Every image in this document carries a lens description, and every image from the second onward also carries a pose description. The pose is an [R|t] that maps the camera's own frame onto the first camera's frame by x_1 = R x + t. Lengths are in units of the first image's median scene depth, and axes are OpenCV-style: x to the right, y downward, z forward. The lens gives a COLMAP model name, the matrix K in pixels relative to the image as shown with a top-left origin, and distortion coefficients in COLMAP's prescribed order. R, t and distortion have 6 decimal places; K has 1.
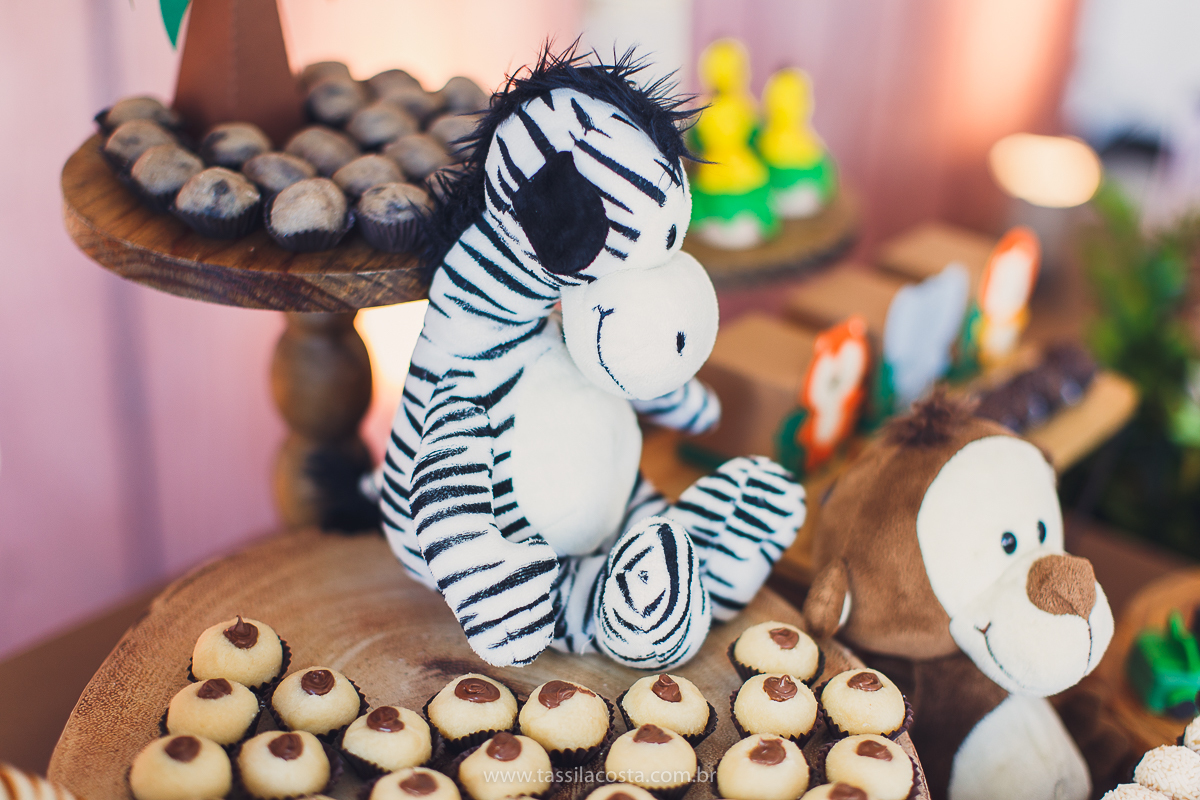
lens RADIAL K [[1764.3, 0, 600.0], [0, 1764.3, 400.0], [0, 0, 1]] dist [-0.089535, -0.026767]
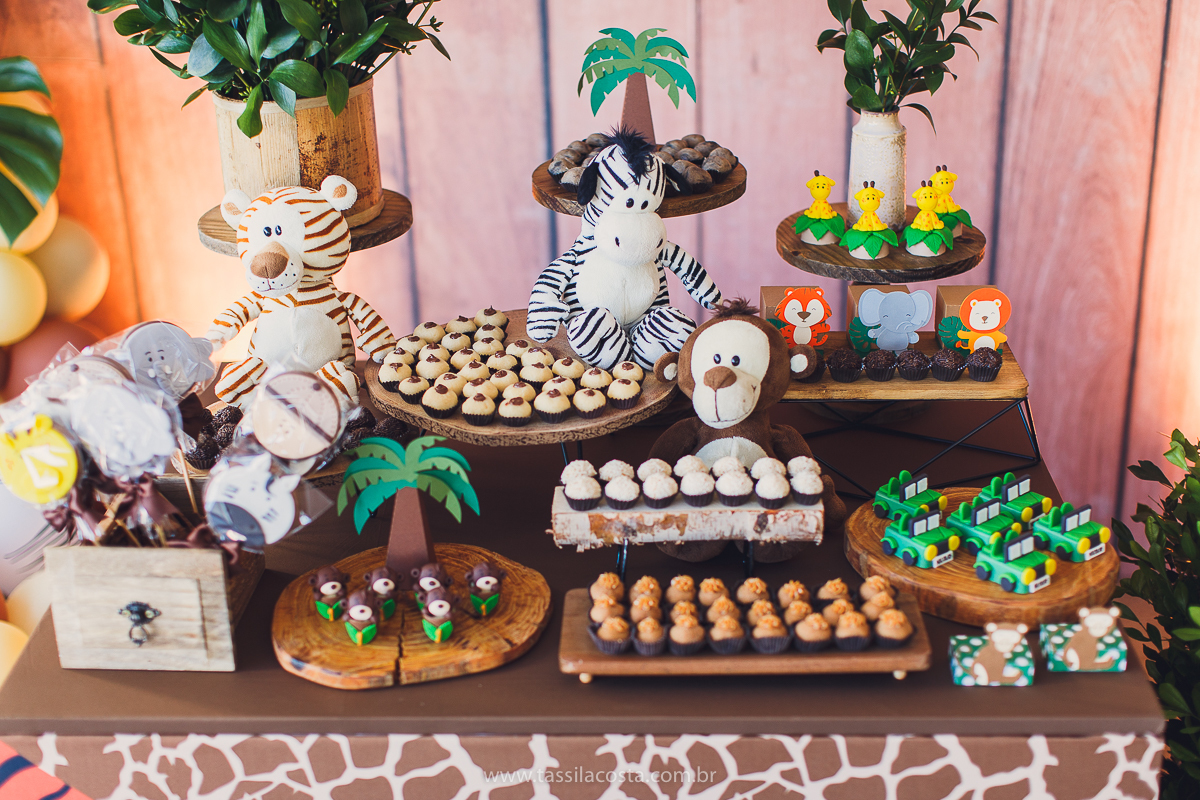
lens RADIAL K [[1764.3, 0, 600.0], [0, 1764.3, 400.0], [0, 0, 1]] dist [-0.089535, -0.026767]
pose [[0.644206, 0.257935, -0.720047, 1.934093], [-0.307949, 0.949213, 0.064513, 0.030177], [0.700119, 0.180178, 0.690920, -0.780769]]
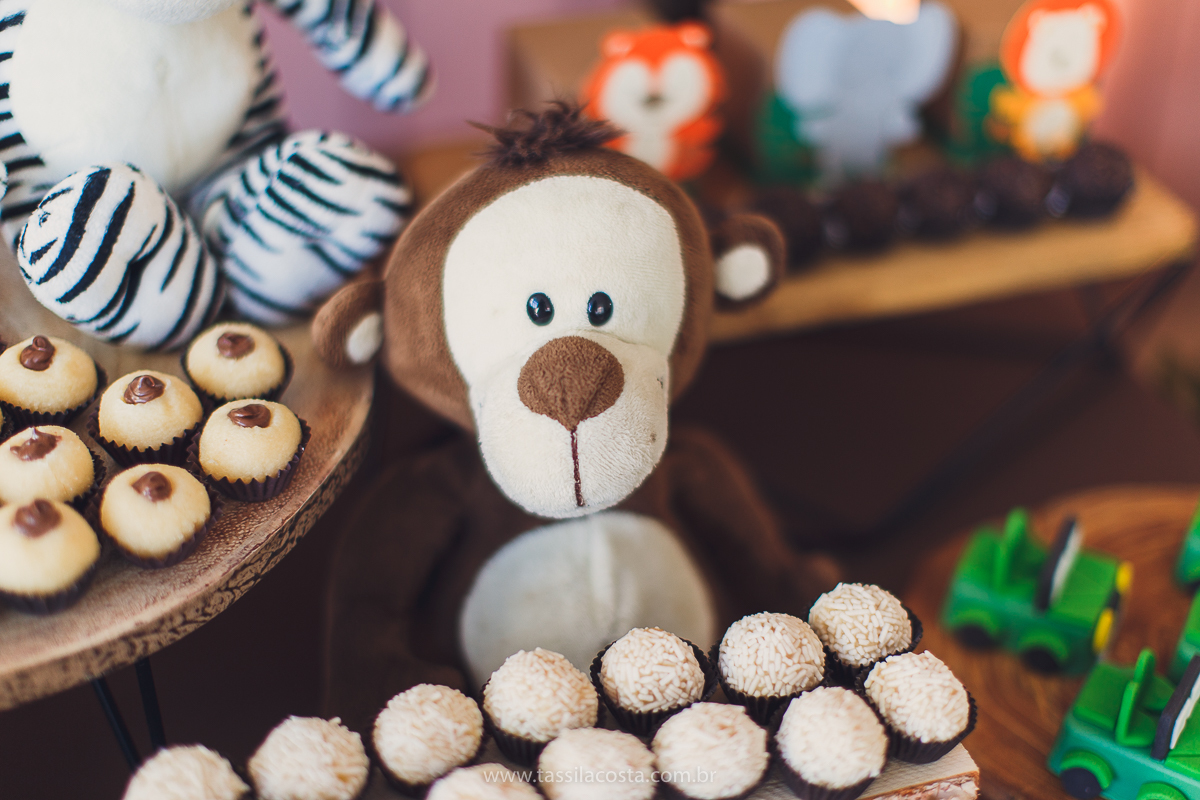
lens RADIAL K [[1764.3, 0, 600.0], [0, 1764.3, 400.0], [0, 0, 1]] dist [-0.089535, -0.026767]
pose [[0.884728, 0.272516, -0.378141, 0.573699], [-0.220295, 0.959422, 0.176010, -0.021183], [0.410762, -0.072419, 0.908862, 0.328239]]
